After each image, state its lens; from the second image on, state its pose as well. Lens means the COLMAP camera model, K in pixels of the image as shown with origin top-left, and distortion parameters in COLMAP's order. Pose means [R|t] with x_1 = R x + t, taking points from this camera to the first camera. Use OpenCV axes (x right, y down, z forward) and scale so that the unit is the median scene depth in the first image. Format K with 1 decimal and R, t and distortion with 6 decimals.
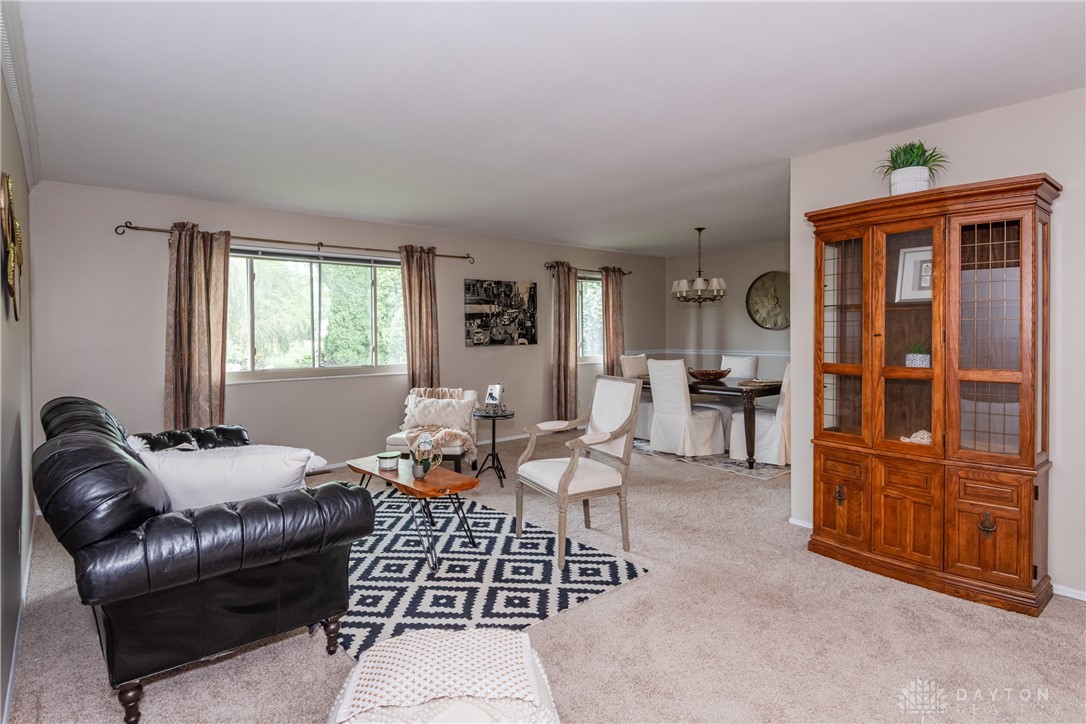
lens RADIAL K [[594.6, 0, 546.4], [0, 594.6, 333.4], [0, 0, 1]] dist [0.001212, 0.000034]
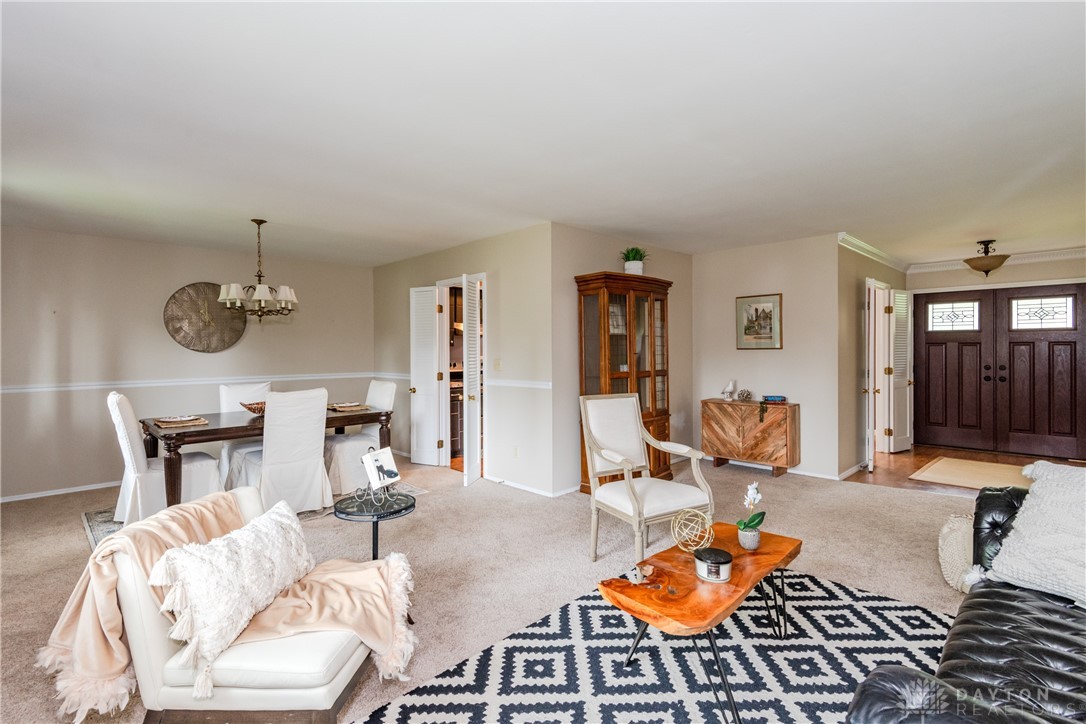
lens RADIAL K [[507.2, 0, 542.8], [0, 507.2, 355.7], [0, 0, 1]] dist [-0.000489, -0.000061]
pose [[-0.074563, -0.002733, 0.997213, -0.821308], [0.009981, 0.999944, 0.003487, 0.001704], [-0.997166, 0.010213, -0.074532, 1.306176]]
